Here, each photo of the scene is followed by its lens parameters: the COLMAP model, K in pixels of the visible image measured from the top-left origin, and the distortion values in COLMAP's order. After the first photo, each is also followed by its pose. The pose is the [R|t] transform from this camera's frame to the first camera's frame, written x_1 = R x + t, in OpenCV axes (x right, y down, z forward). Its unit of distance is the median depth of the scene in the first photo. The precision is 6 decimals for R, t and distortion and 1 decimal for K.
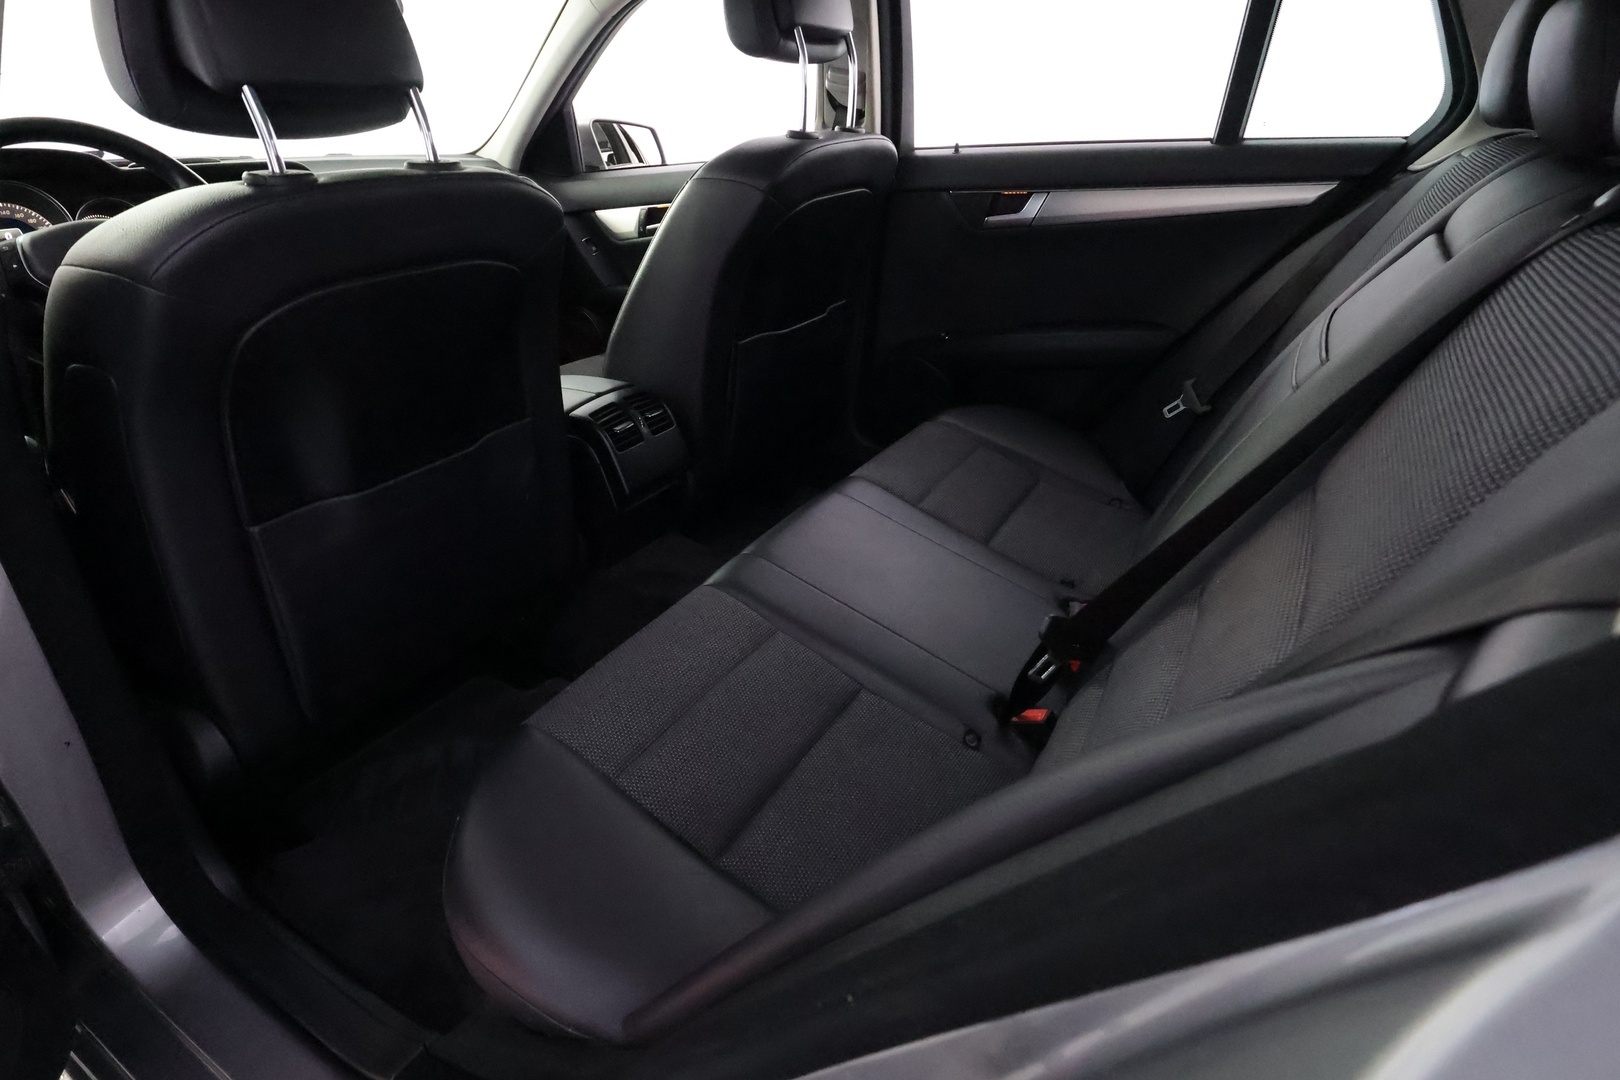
lens RADIAL K [[811.4, 0, 812.5], [0, 811.4, 547.5], [0, 0, 1]] dist [-0.002164, -0.000181]
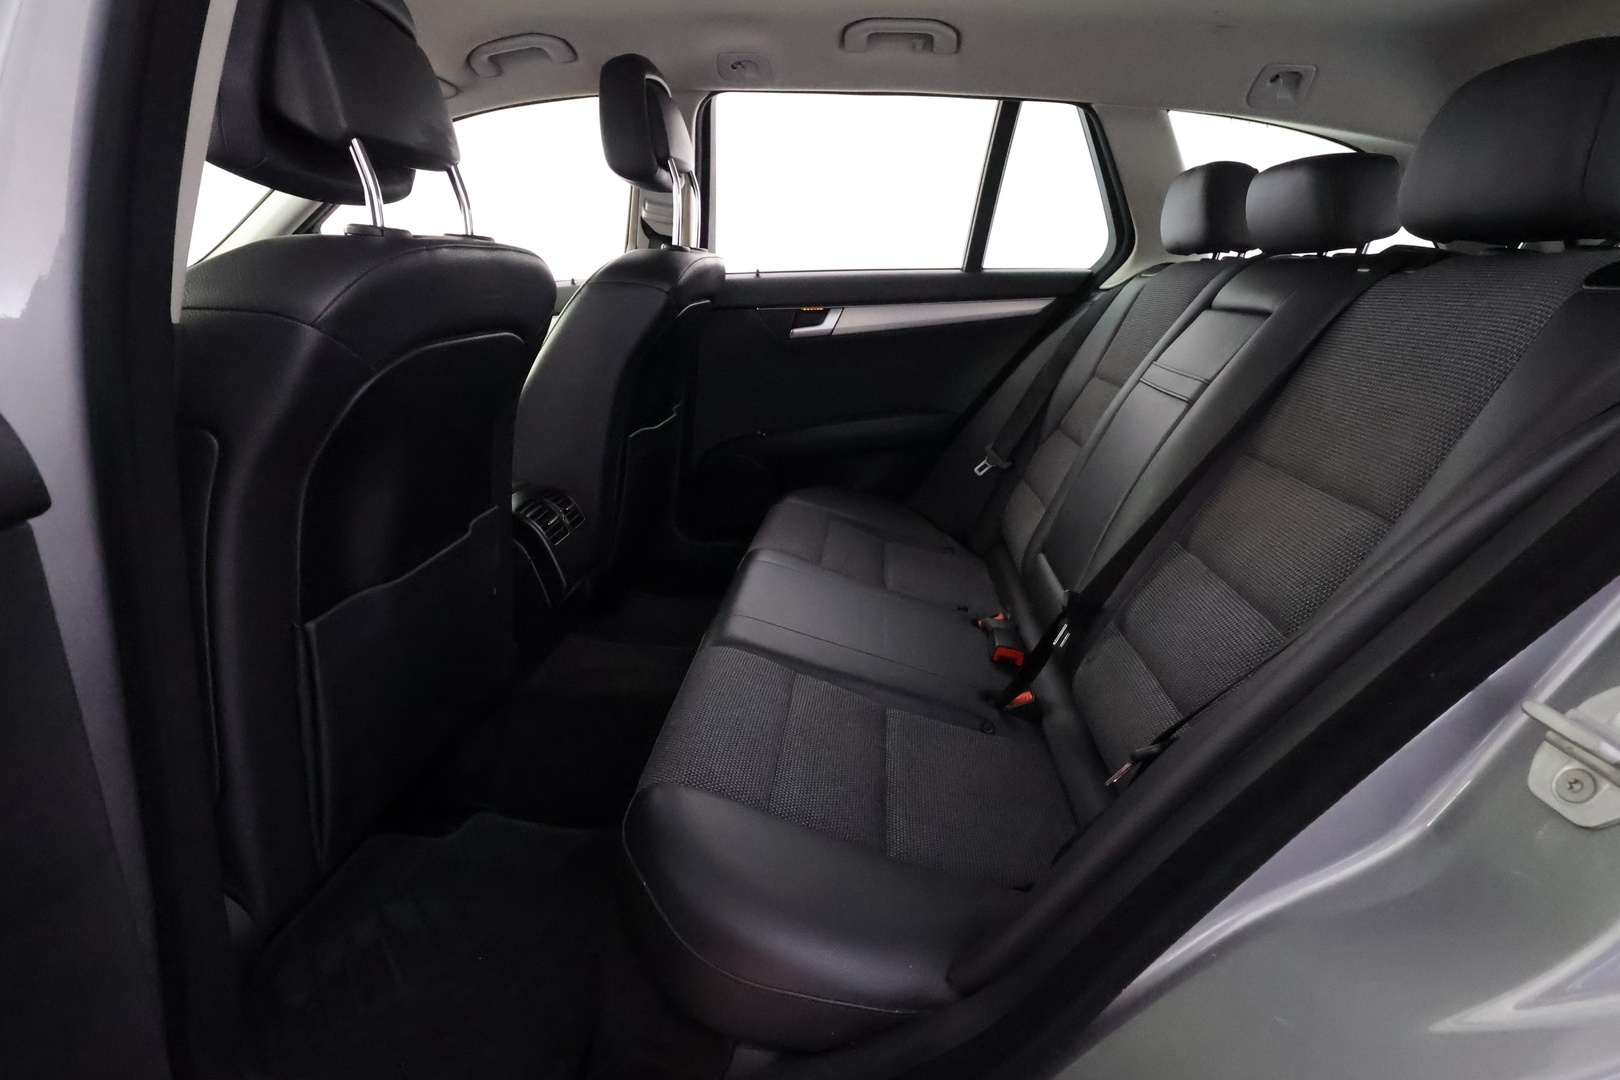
lens RADIAL K [[820.0, 0, 810.0], [0, 820.0, 540.0], [0, 0, 1]] dist [0.026858, 0.000121]
pose [[0.895235, -0.107873, 0.432340, -0.363863], [0.184362, 0.972982, -0.138986, 0.066316], [-0.405666, 0.204133, 0.890935, 0.000870]]
